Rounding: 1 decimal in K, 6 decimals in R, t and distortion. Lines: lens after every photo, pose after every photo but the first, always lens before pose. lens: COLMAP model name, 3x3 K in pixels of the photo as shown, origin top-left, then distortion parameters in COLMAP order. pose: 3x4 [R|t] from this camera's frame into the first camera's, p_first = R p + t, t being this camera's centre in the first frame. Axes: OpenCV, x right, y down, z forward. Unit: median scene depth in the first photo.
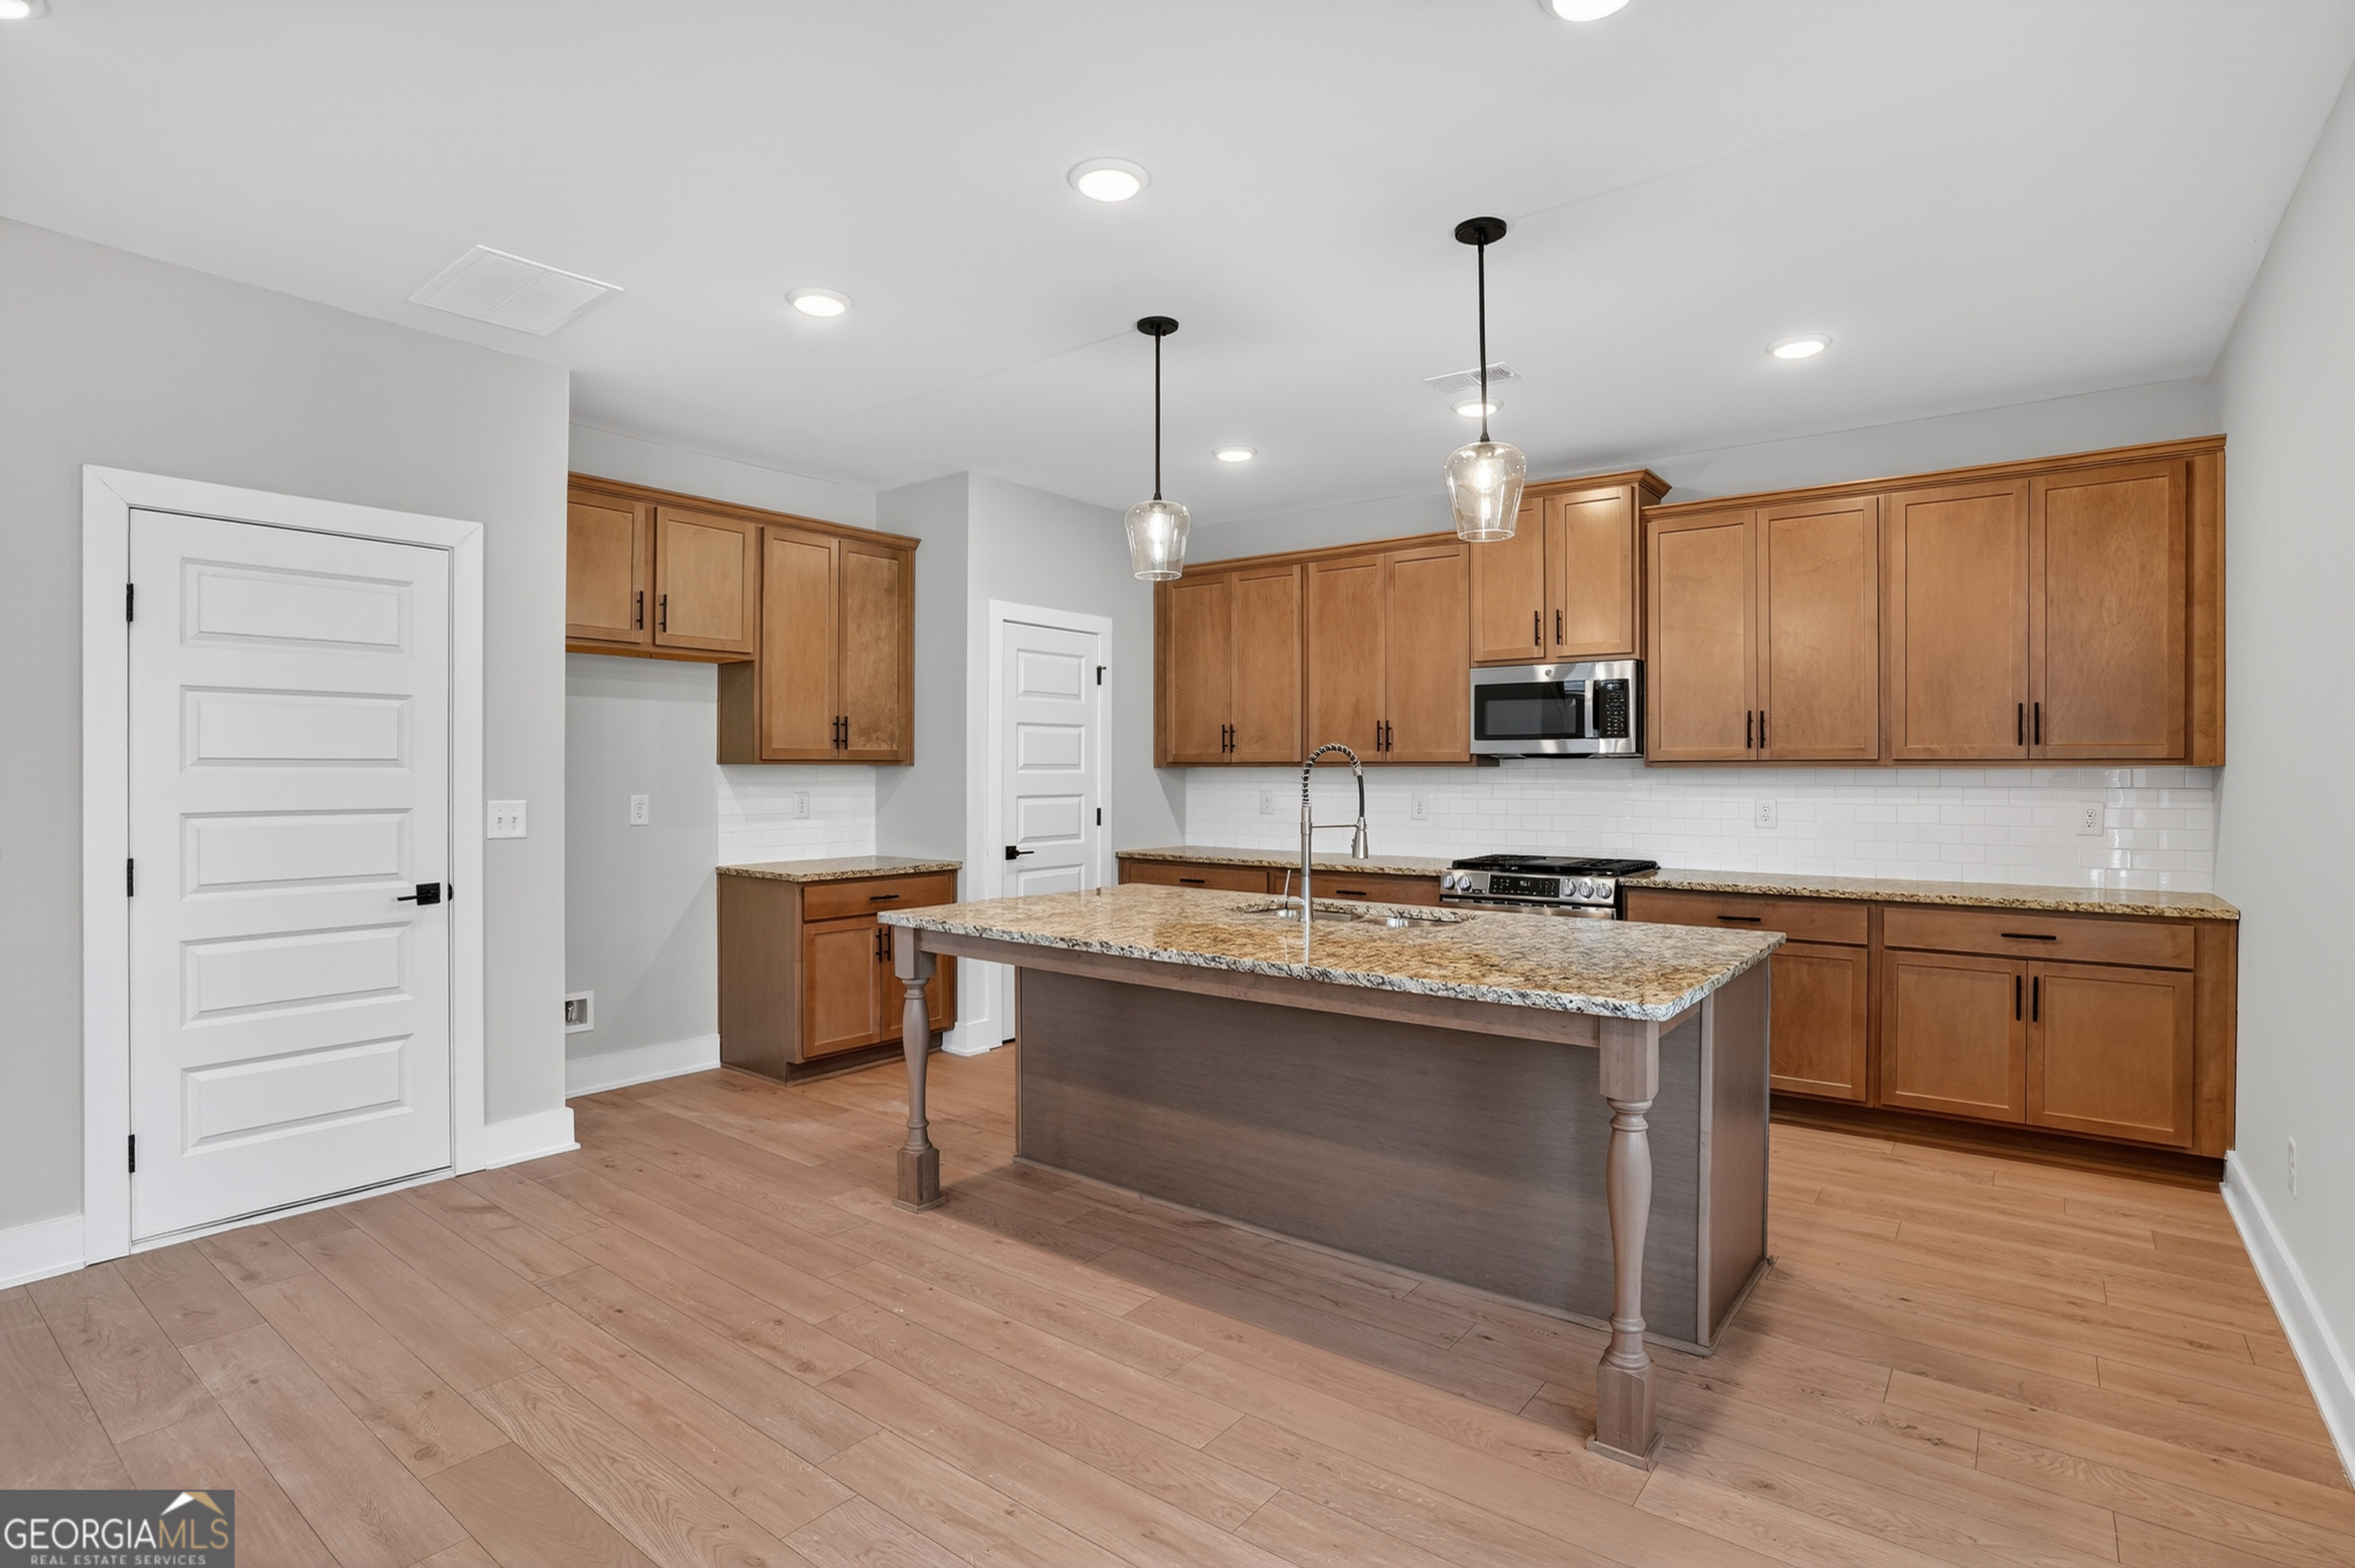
lens RADIAL K [[1157.4, 0, 1163.5], [0, 1157.4, 785.4], [0, 0, 1]] dist [-0.082554, 0.038647]
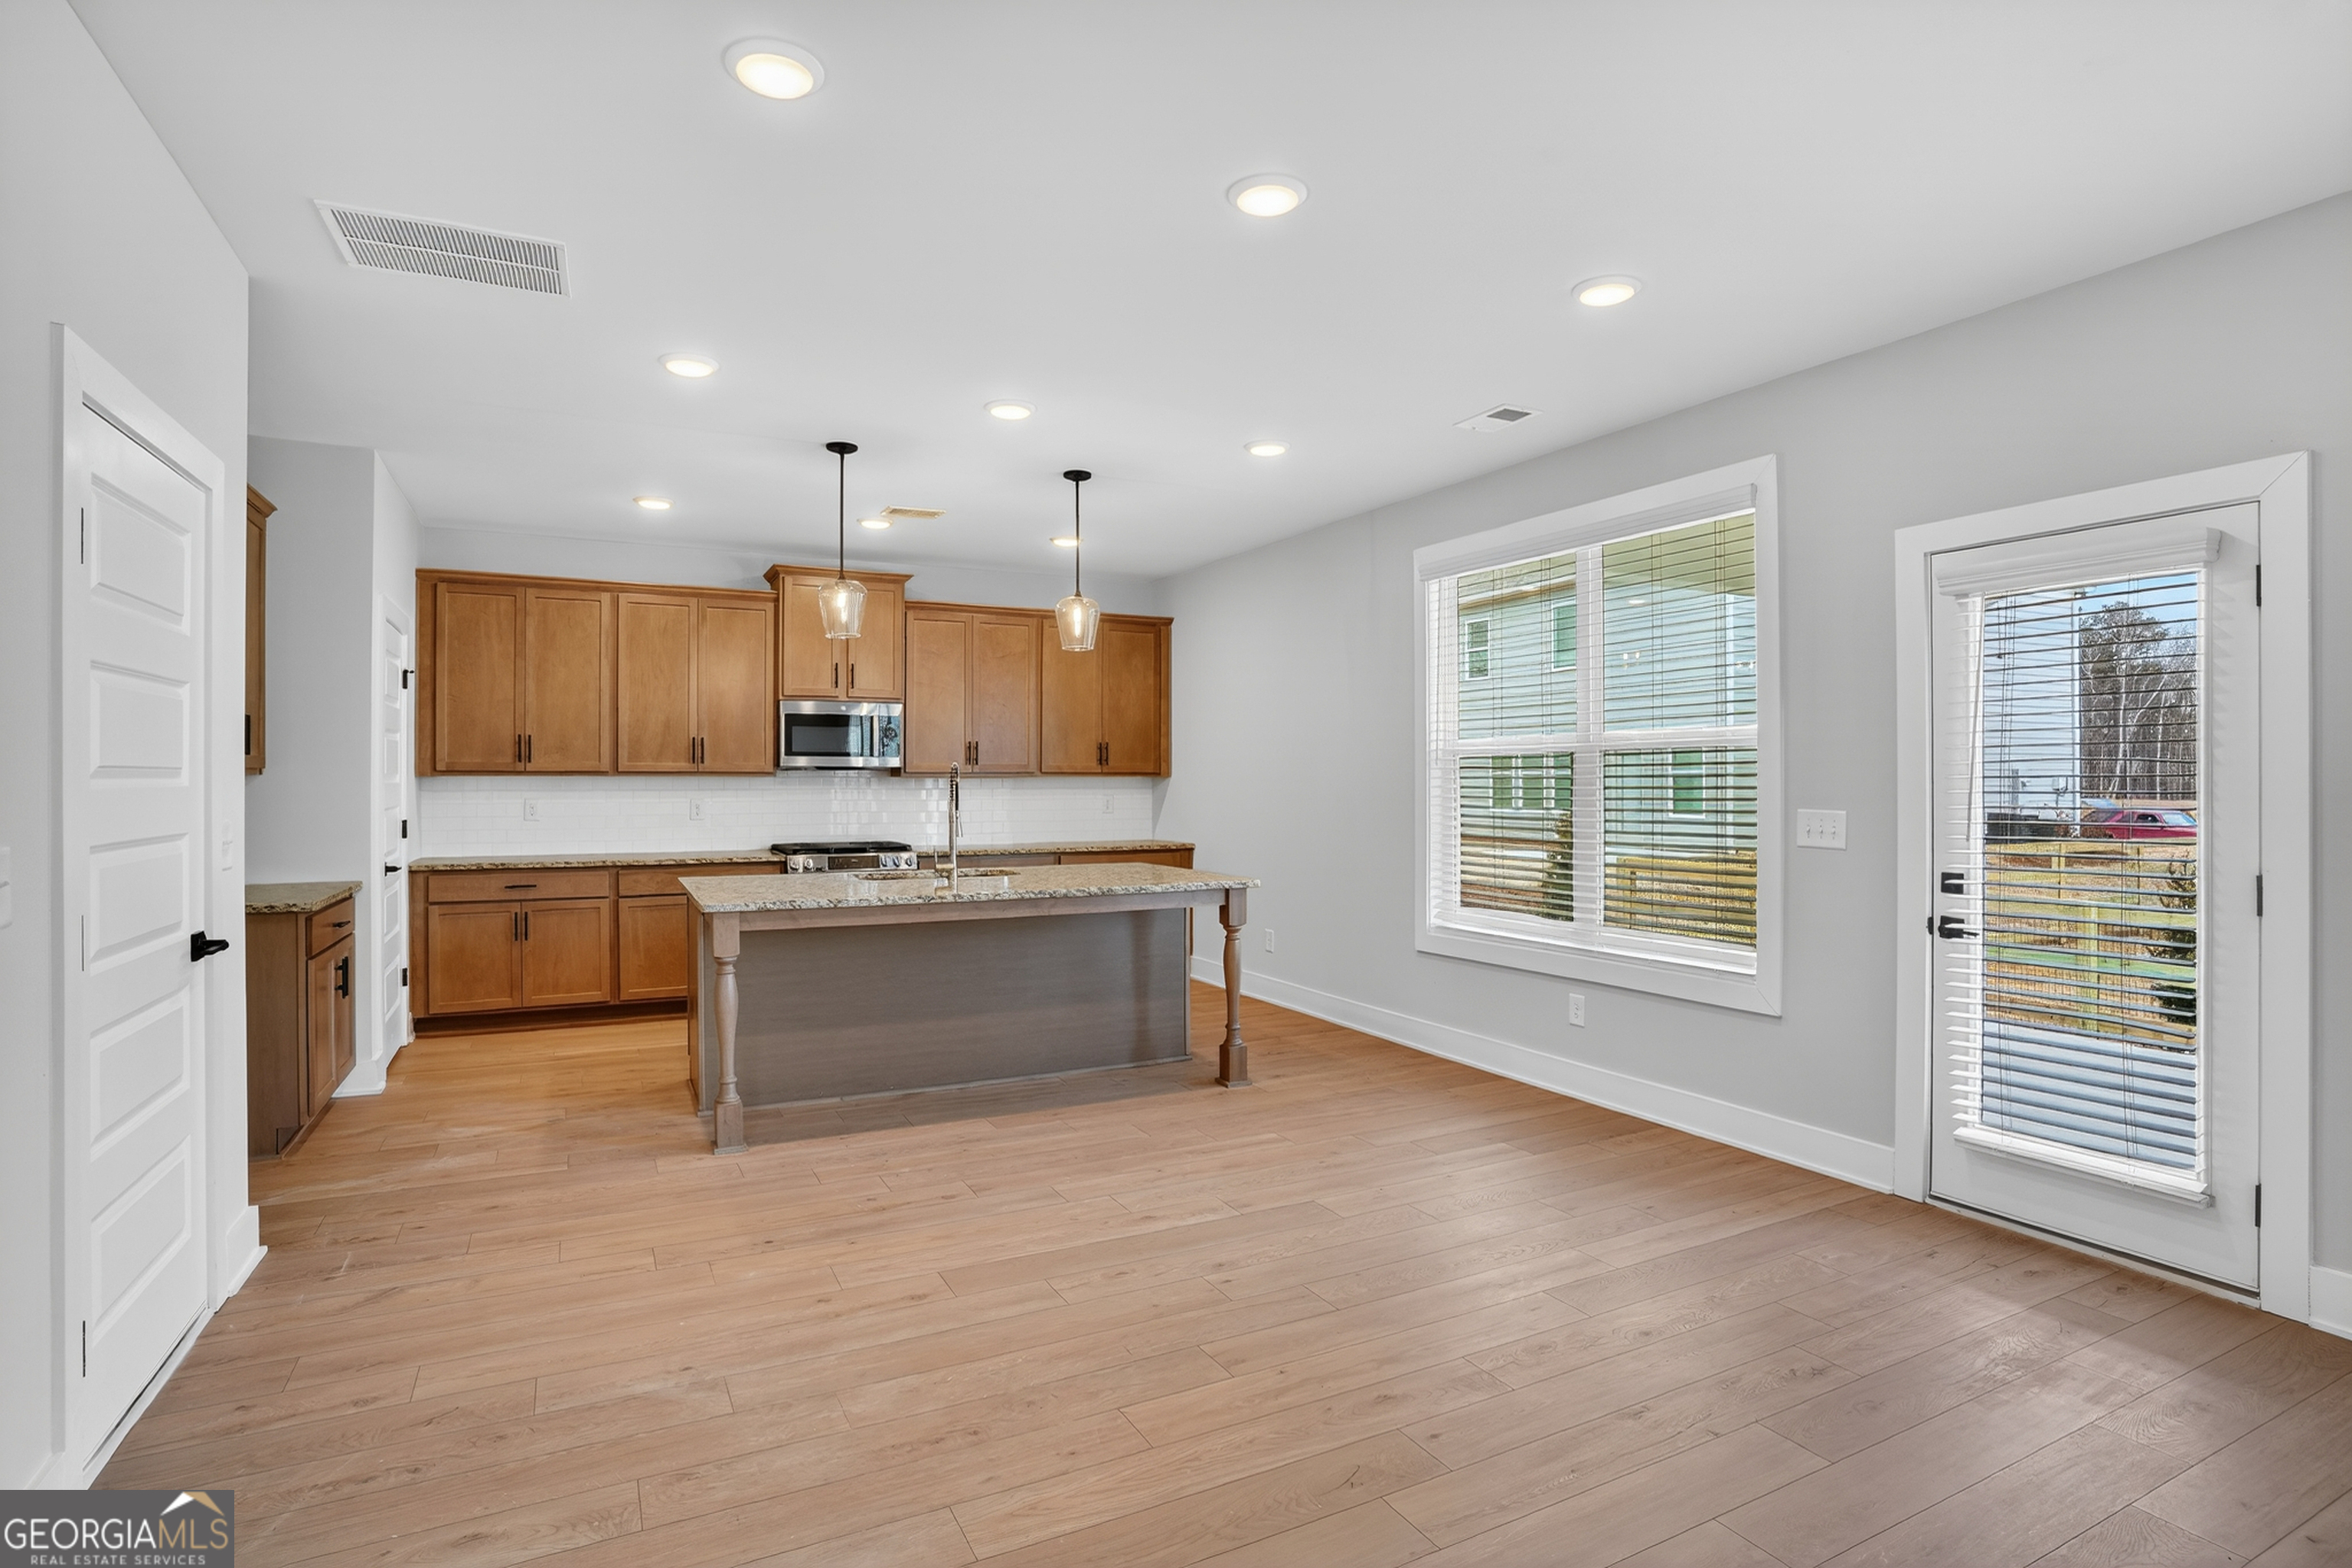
lens RADIAL K [[1156.1, 0, 1162.0], [0, 1156.1, 785.4], [0, 0, 1]] dist [-0.082554, 0.038647]
pose [[0.424484, -0.006095, 0.905415, -1.008602], [0.010297, 0.999945, 0.001904, -0.005384], [-0.905377, 0.008515, 0.424524, 0.089019]]
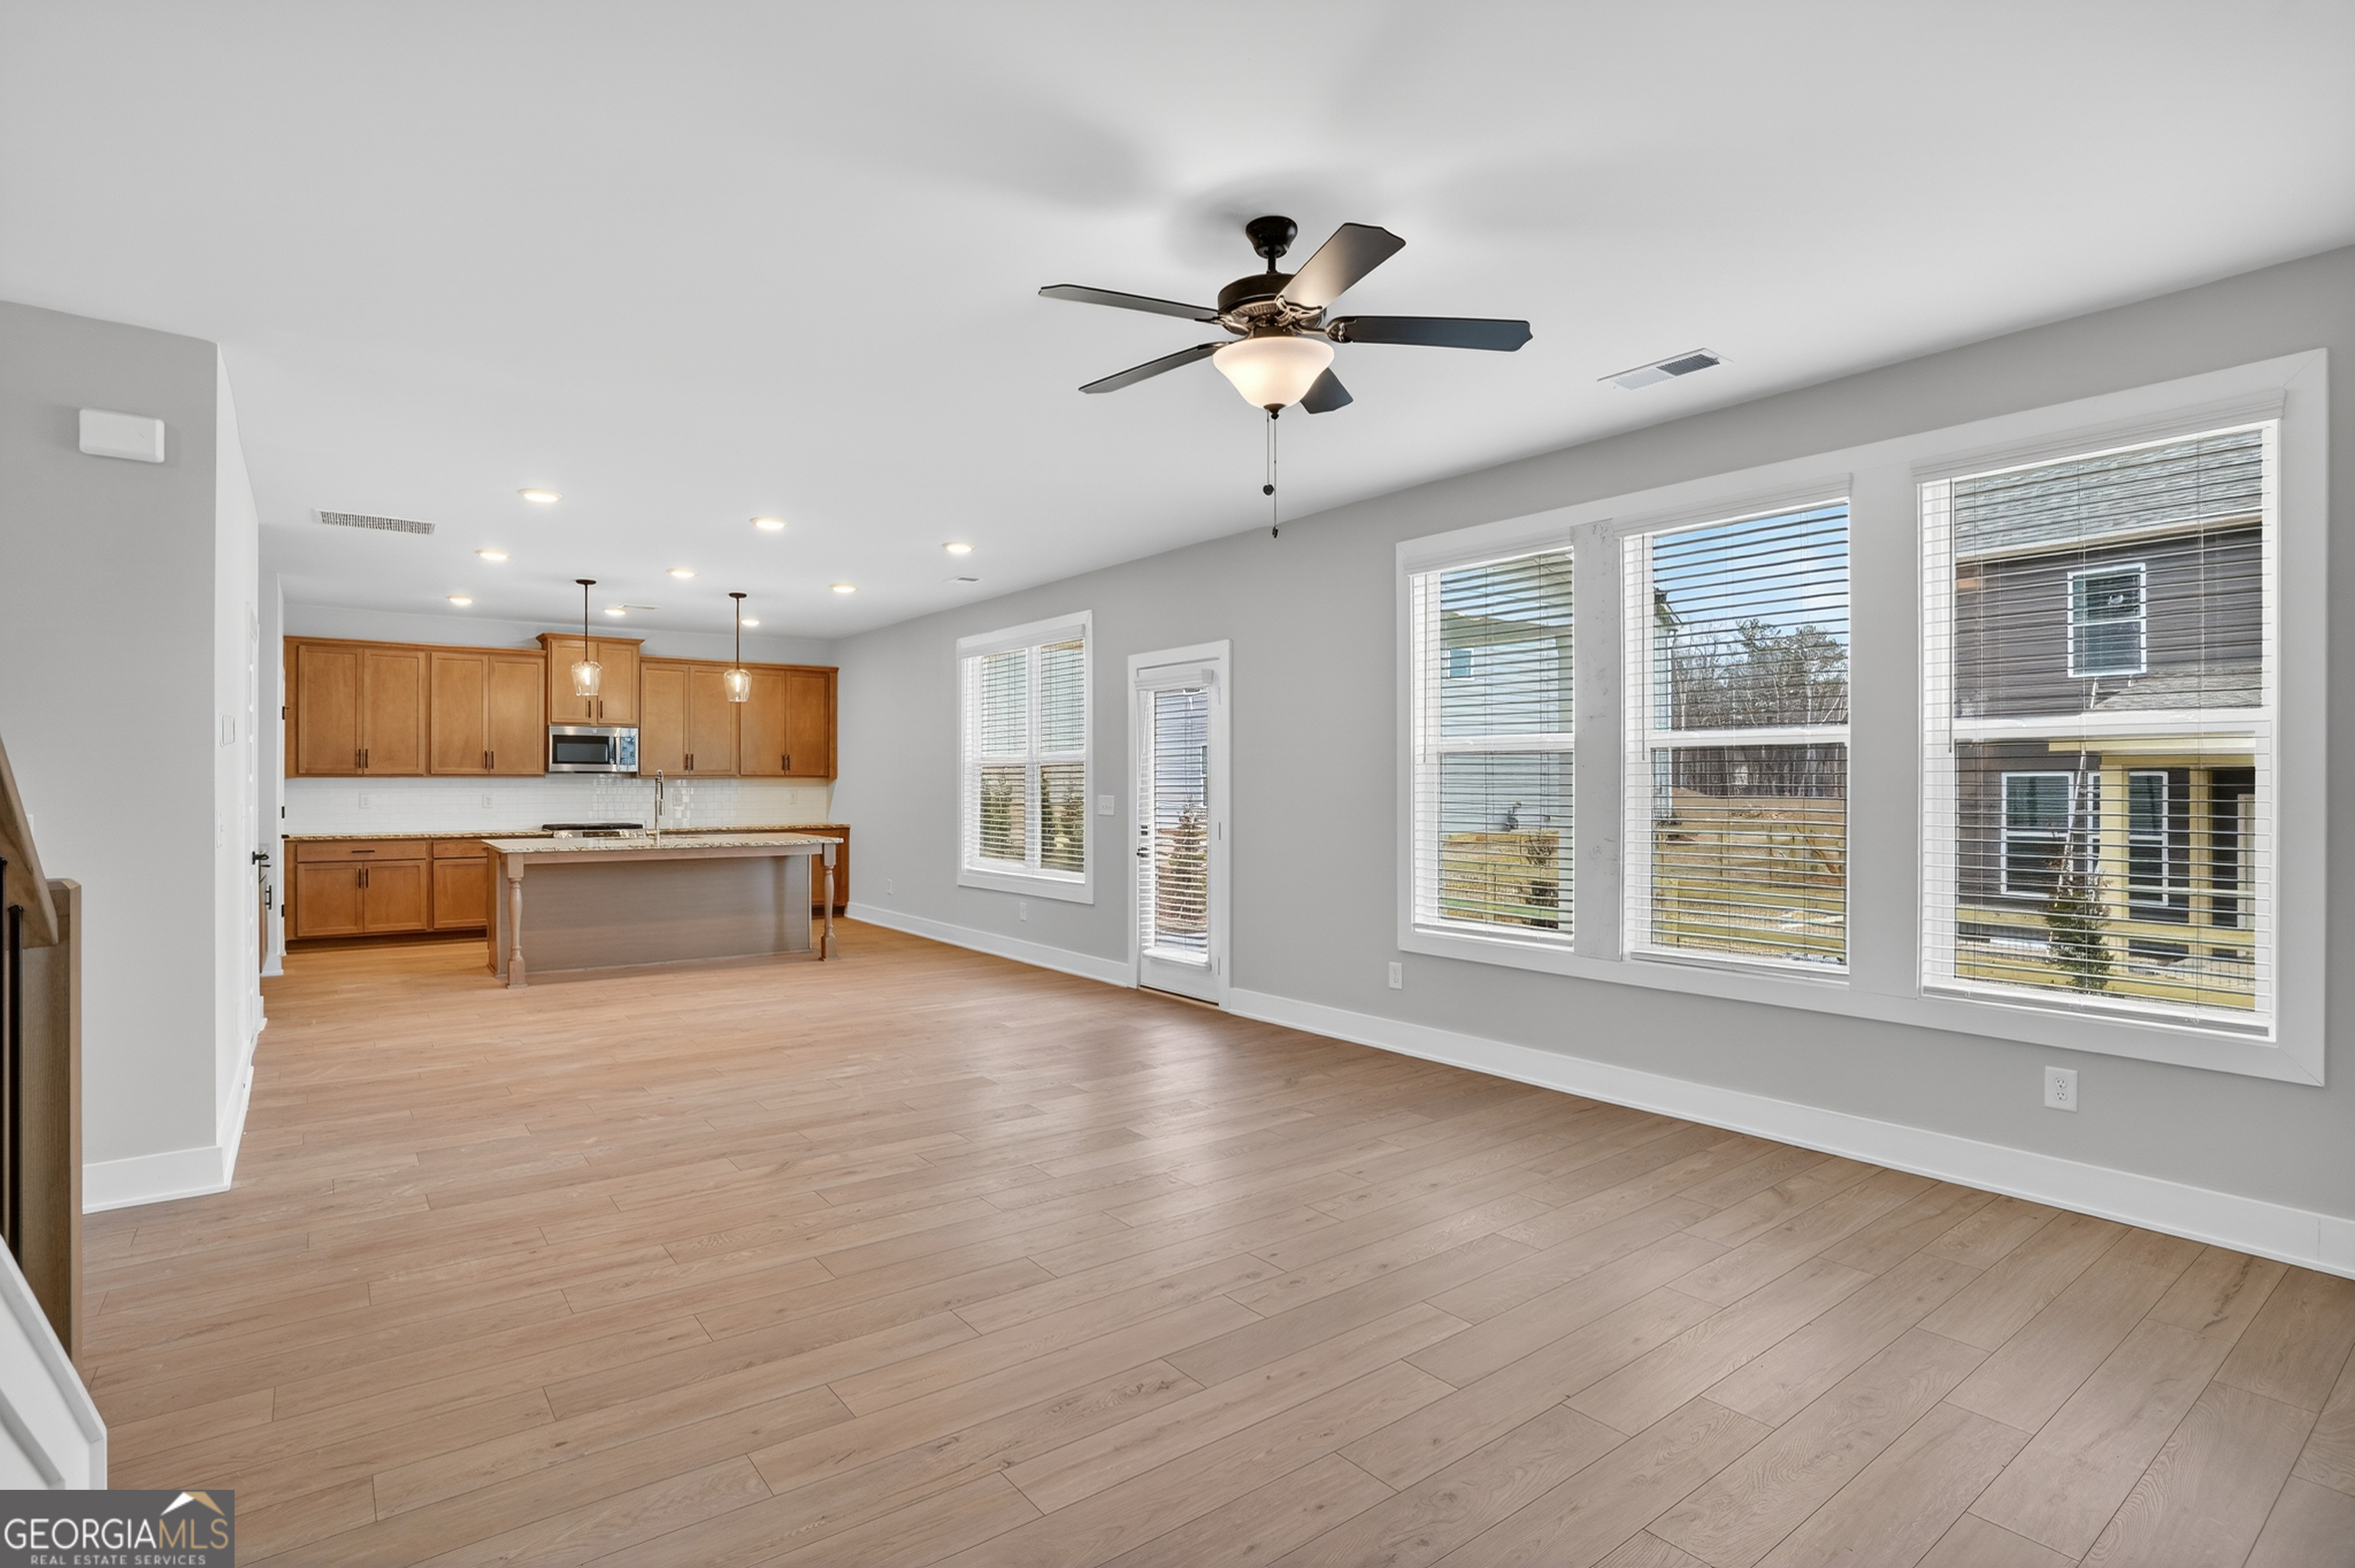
lens RADIAL K [[1157.4, 0, 1163.5], [0, 1157.4, 785.4], [0, 0, 1]] dist [-0.082554, 0.038647]
pose [[0.263459, -0.004482, 0.964660, -1.775681], [0.009533, 0.999952, 0.002043, 0.003151], [-0.964623, 0.008658, 0.263489, -0.655234]]
